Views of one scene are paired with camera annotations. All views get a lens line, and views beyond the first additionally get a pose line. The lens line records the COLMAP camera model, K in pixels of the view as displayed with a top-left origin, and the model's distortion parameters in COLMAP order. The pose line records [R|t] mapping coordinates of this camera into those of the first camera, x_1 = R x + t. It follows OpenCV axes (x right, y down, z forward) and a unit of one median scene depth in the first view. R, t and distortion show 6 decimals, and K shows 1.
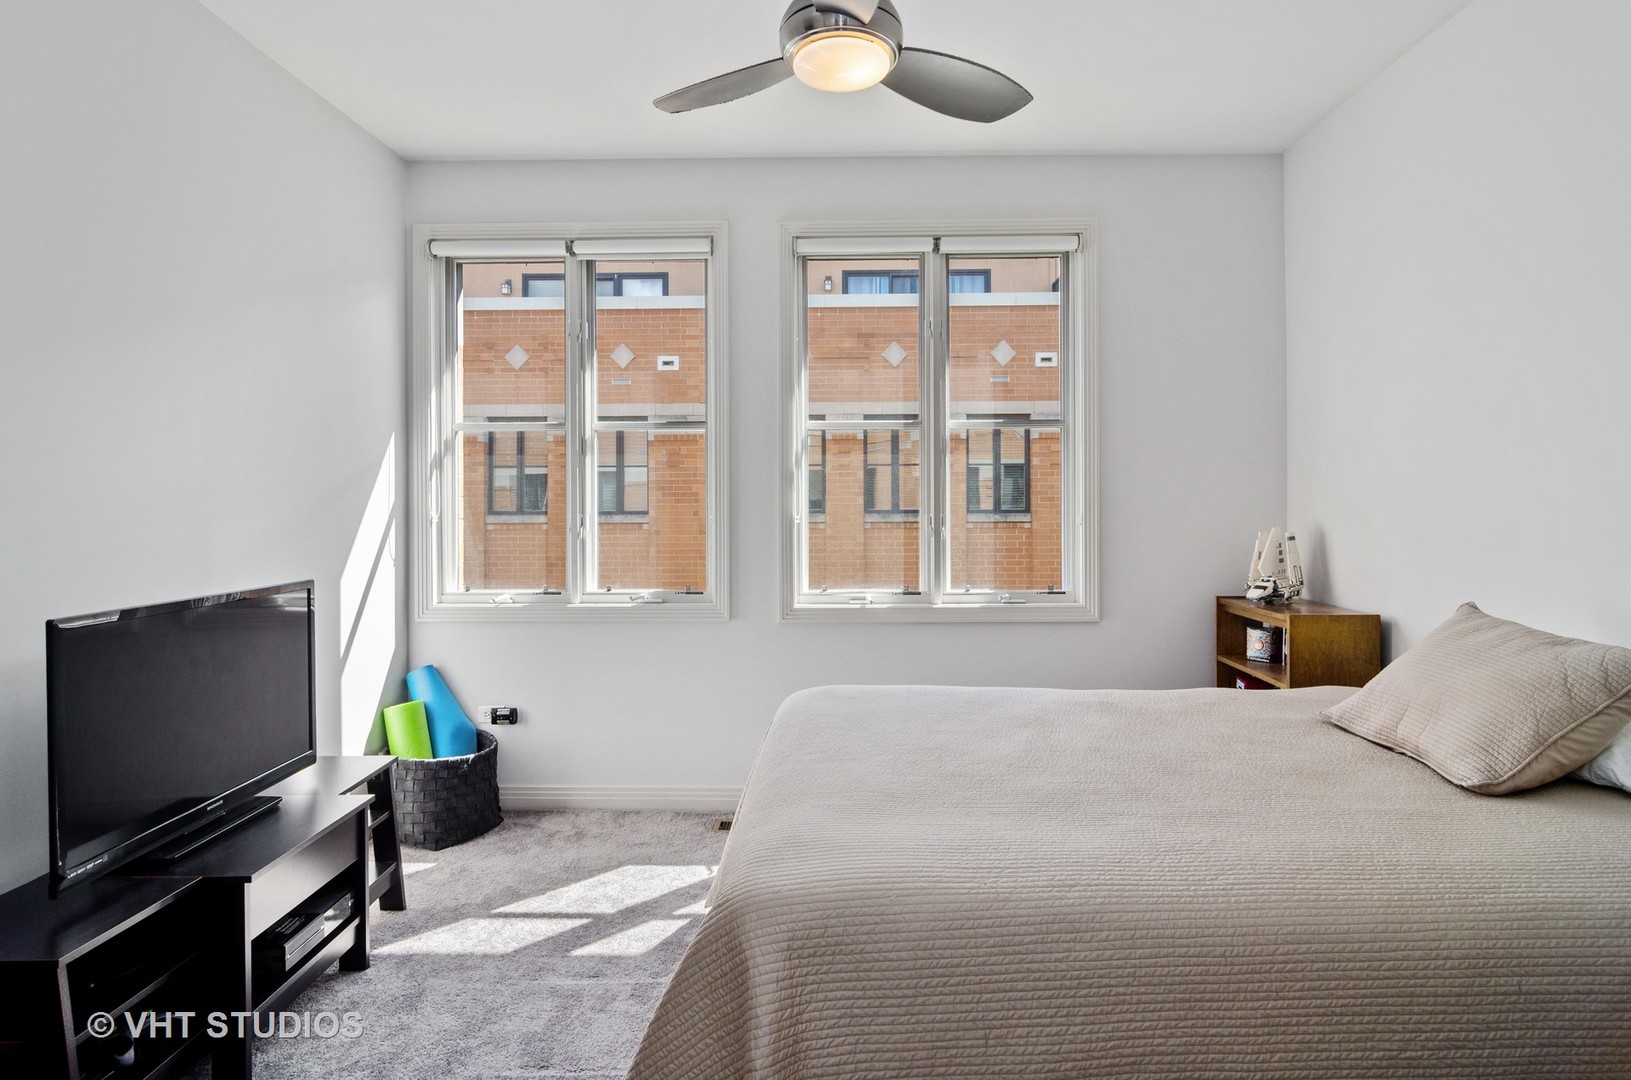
lens RADIAL K [[872.1, 0, 818.9], [0, 872.1, 524.6], [0, 0, 1]] dist [-0.003718, 0.004778]
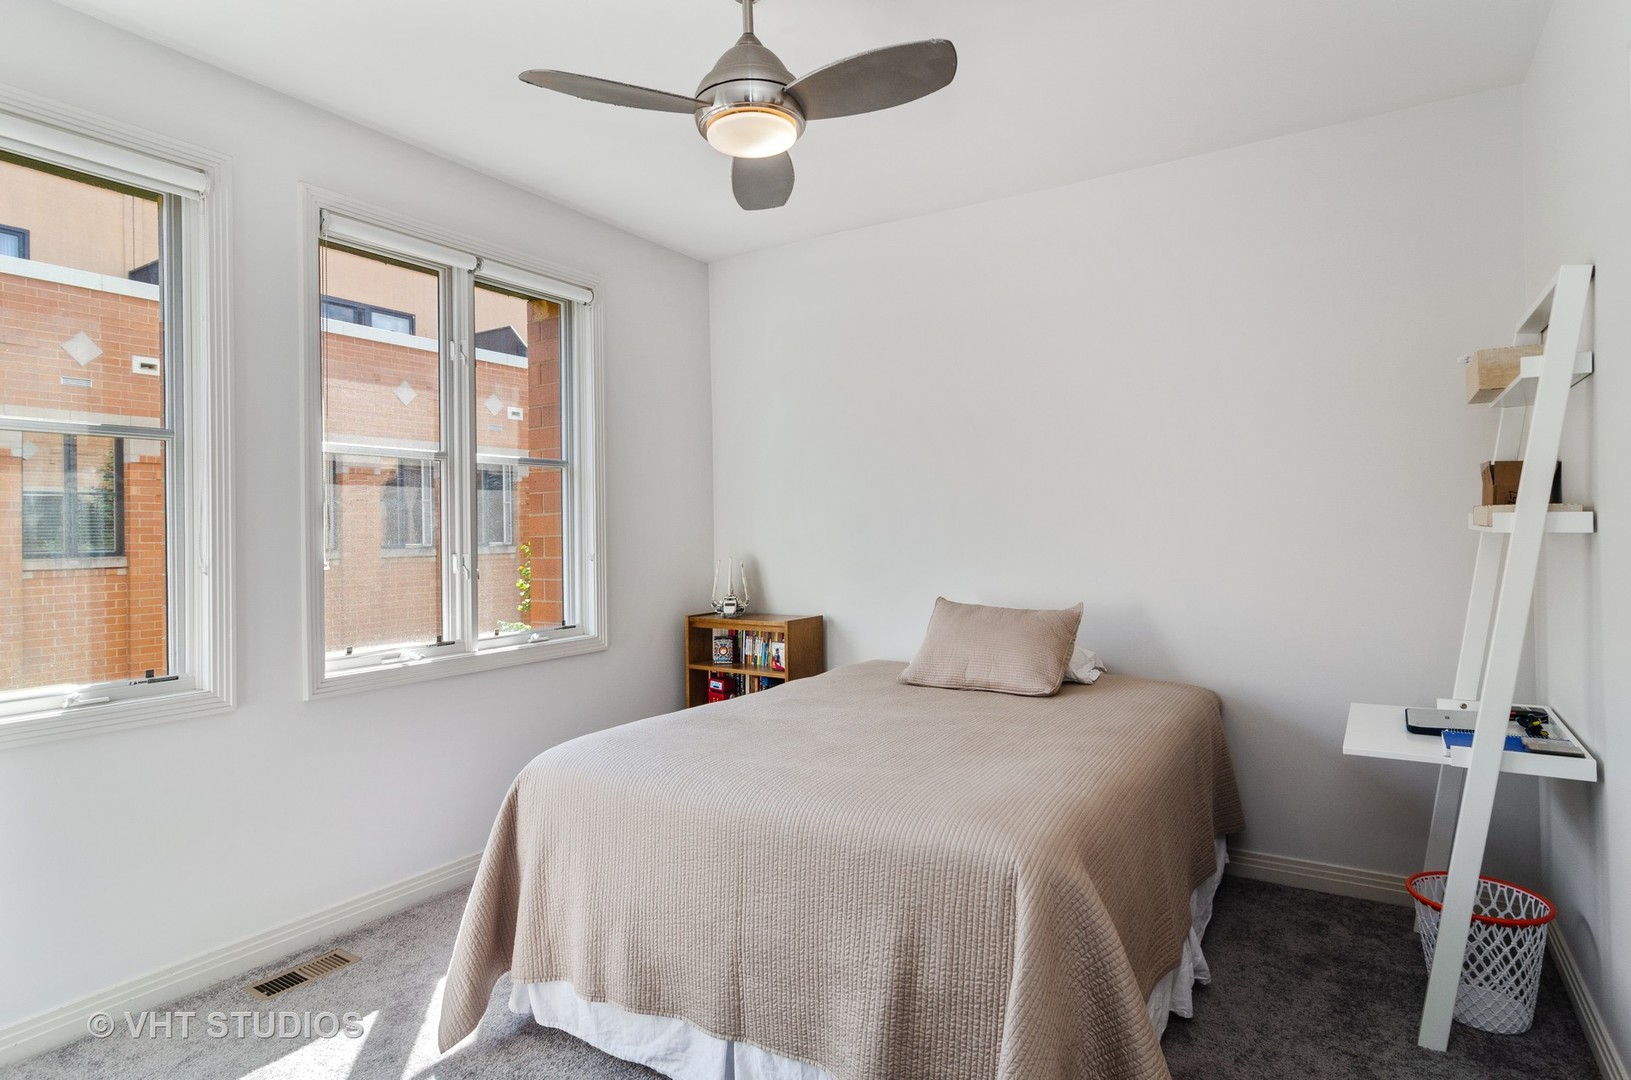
lens RADIAL K [[872.1, 0, 822.9], [0, 872.1, 544.1], [0, 0, 1]] dist [-0.003718, 0.004778]
pose [[0.512700, -0.016247, 0.858414, -0.459661], [0.033328, 0.999444, -0.000990, -0.009256], [-0.857921, 0.029116, 0.512957, 0.204892]]
